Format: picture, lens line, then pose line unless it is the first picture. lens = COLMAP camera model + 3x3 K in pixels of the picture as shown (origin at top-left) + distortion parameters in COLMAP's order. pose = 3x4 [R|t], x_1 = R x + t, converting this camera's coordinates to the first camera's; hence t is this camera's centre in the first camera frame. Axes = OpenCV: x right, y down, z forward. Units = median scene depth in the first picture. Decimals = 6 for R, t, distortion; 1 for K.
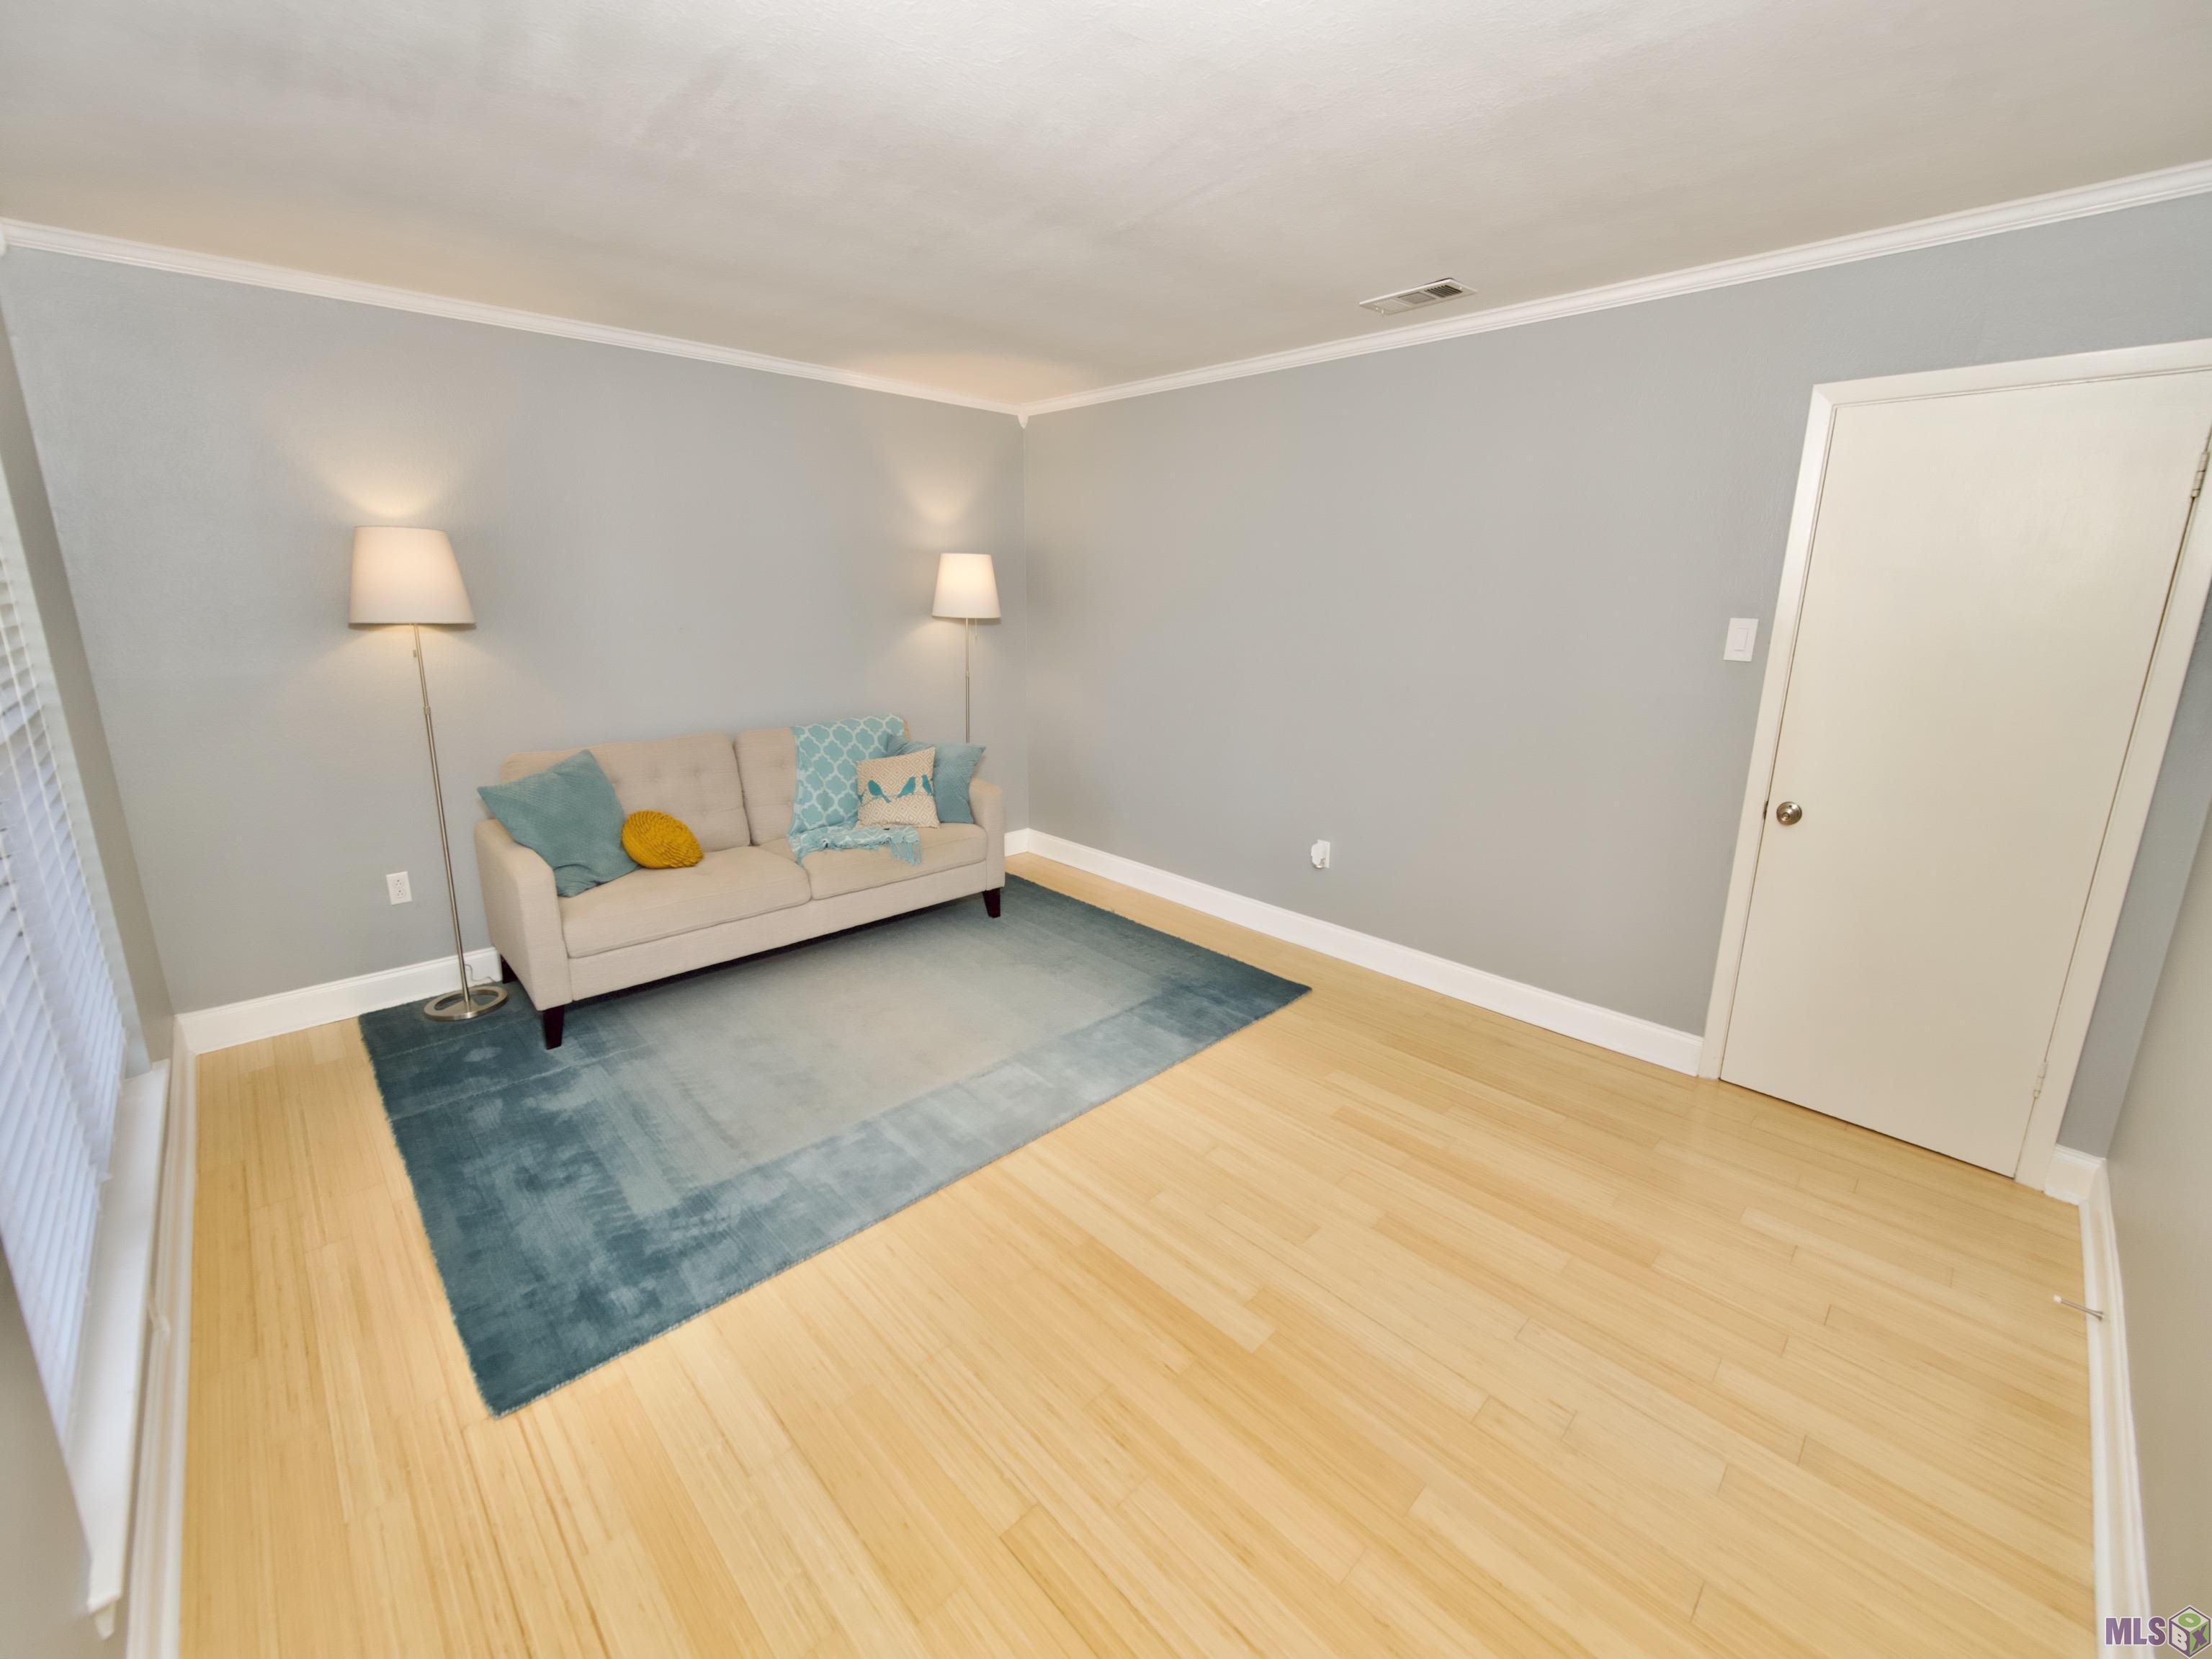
lens RADIAL K [[908.6, 0, 1108.5], [0, 908.6, 783.4], [0, 0, 1]] dist [-0.001025, -0.000182]
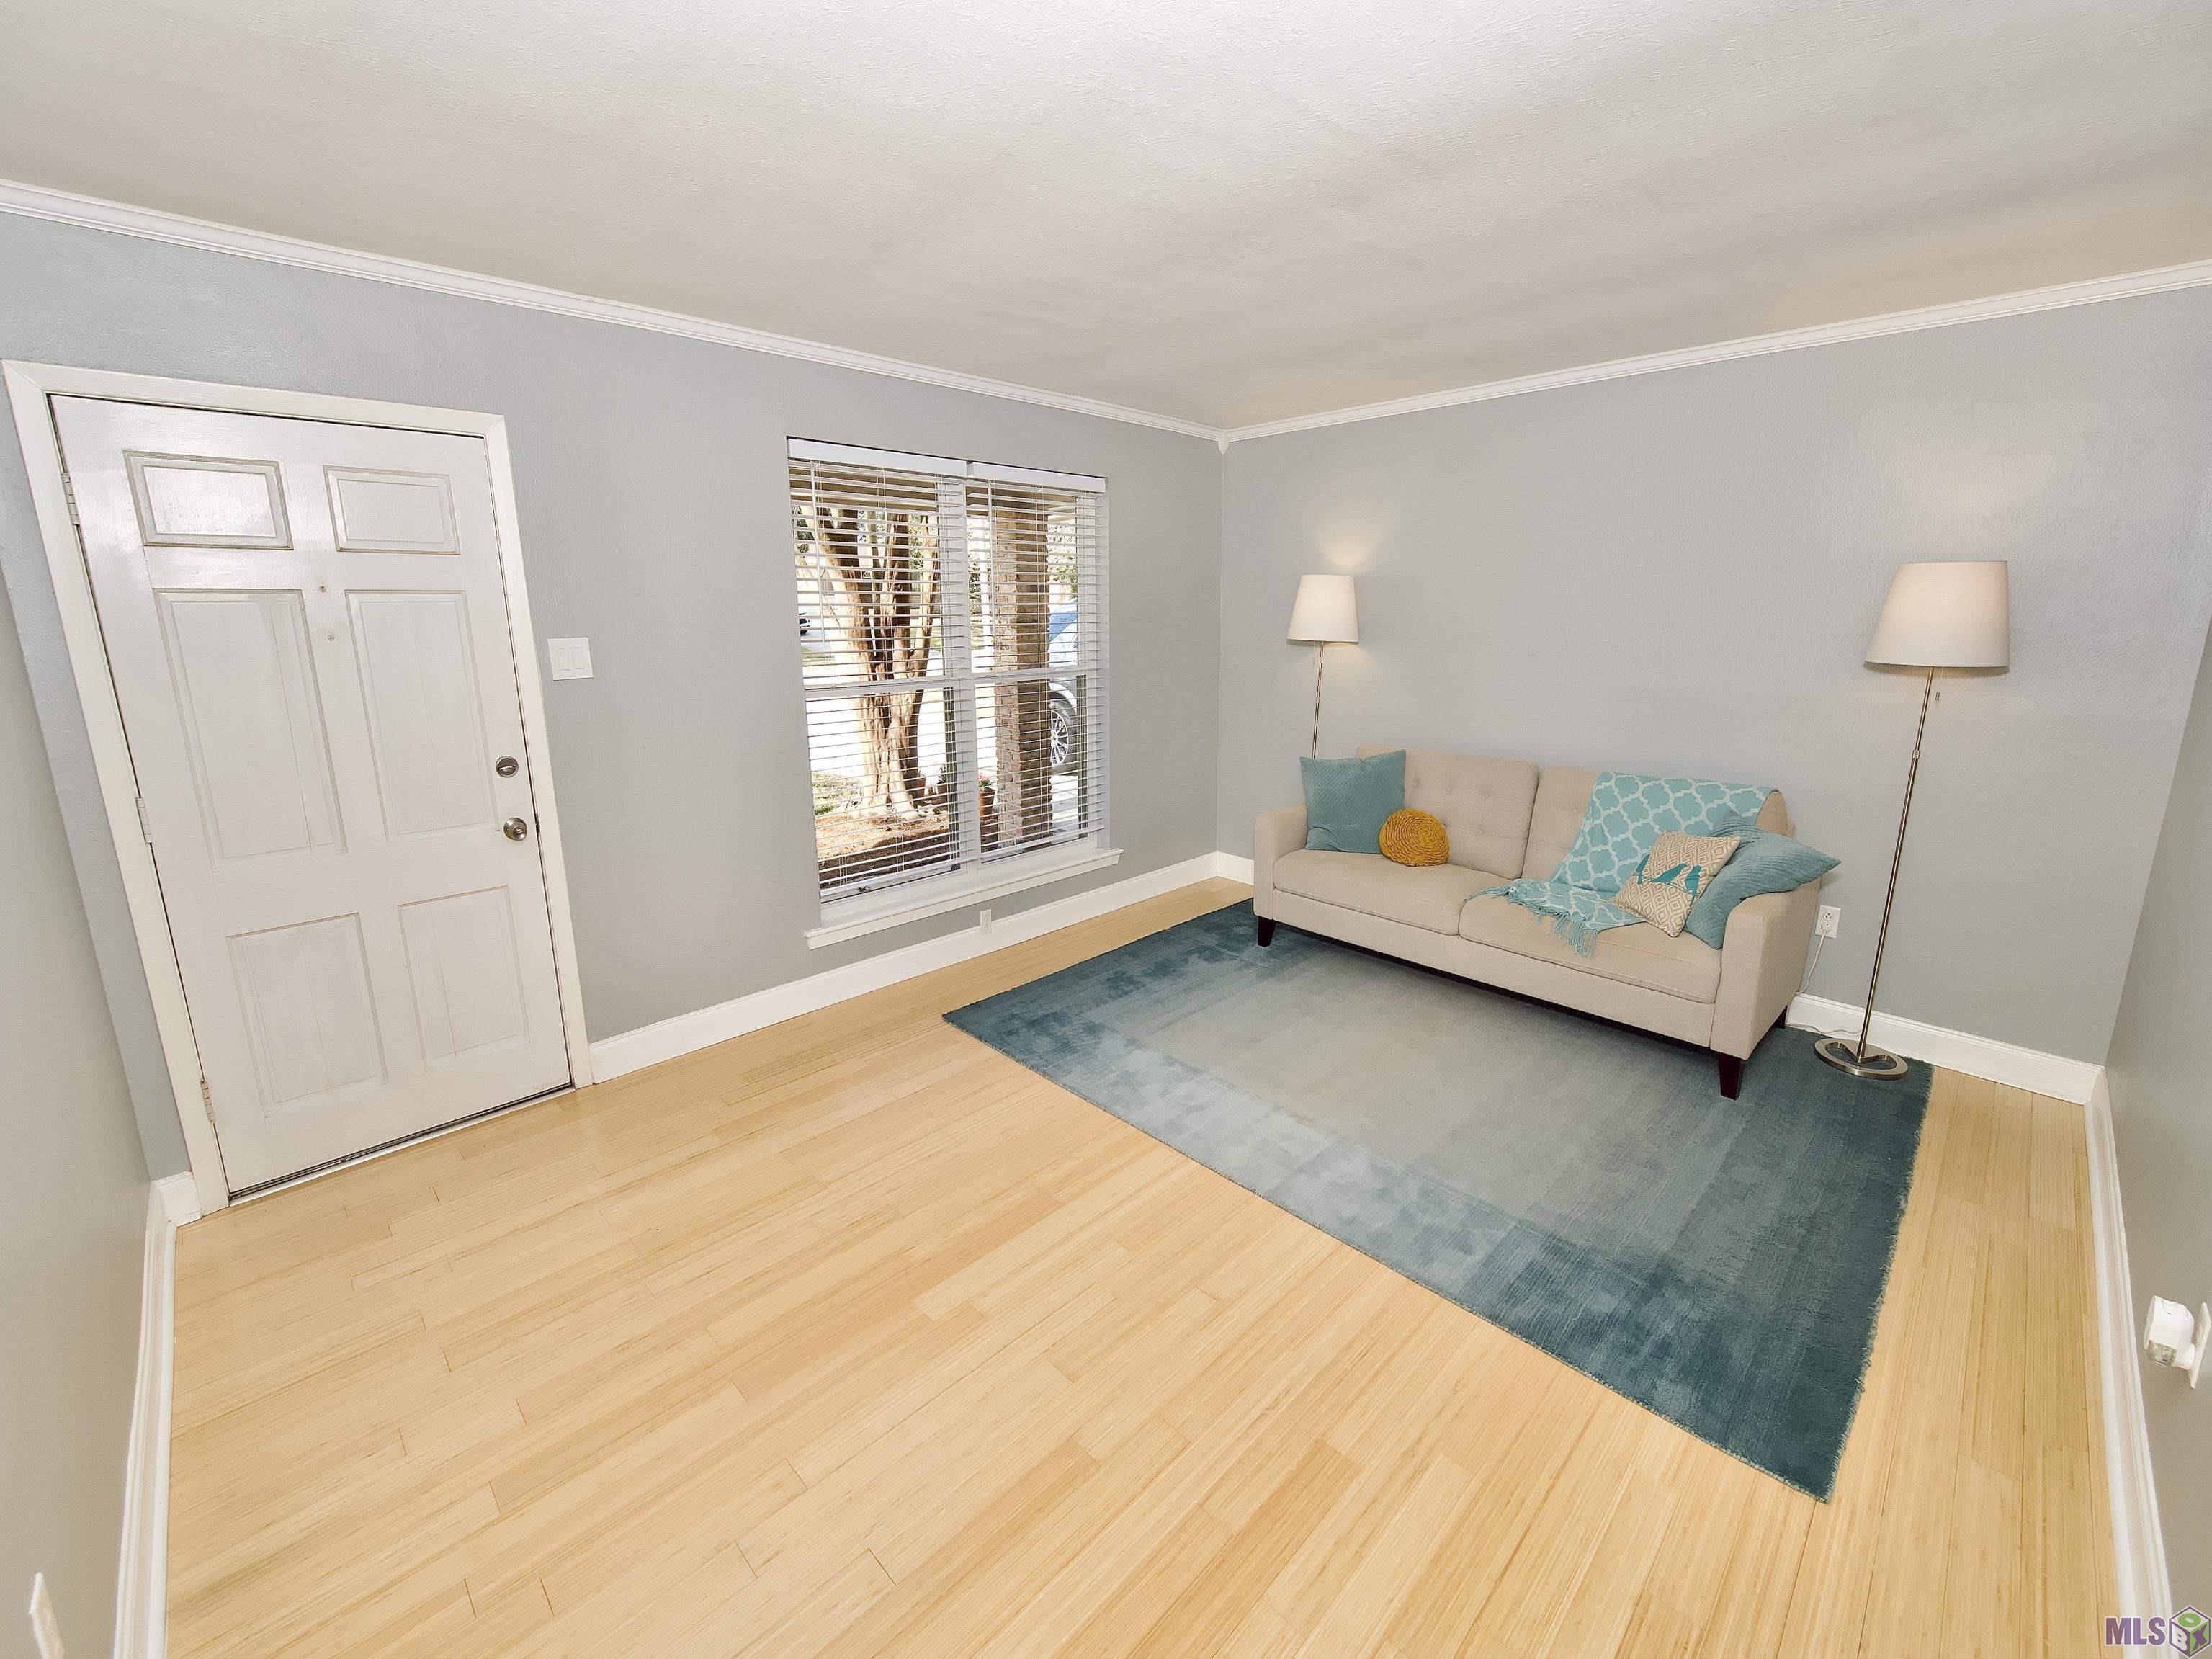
lens RADIAL K [[904.9, 0, 1107.9], [0, 904.9, 800.9], [0, 0, 1]] dist [-0.000746, -0.000114]
pose [[0.003699, 0.195785, -0.980640, 0.713751], [-0.208354, 0.959275, 0.190734, -0.140388], [0.978046, 0.203615, 0.044341, 0.672749]]
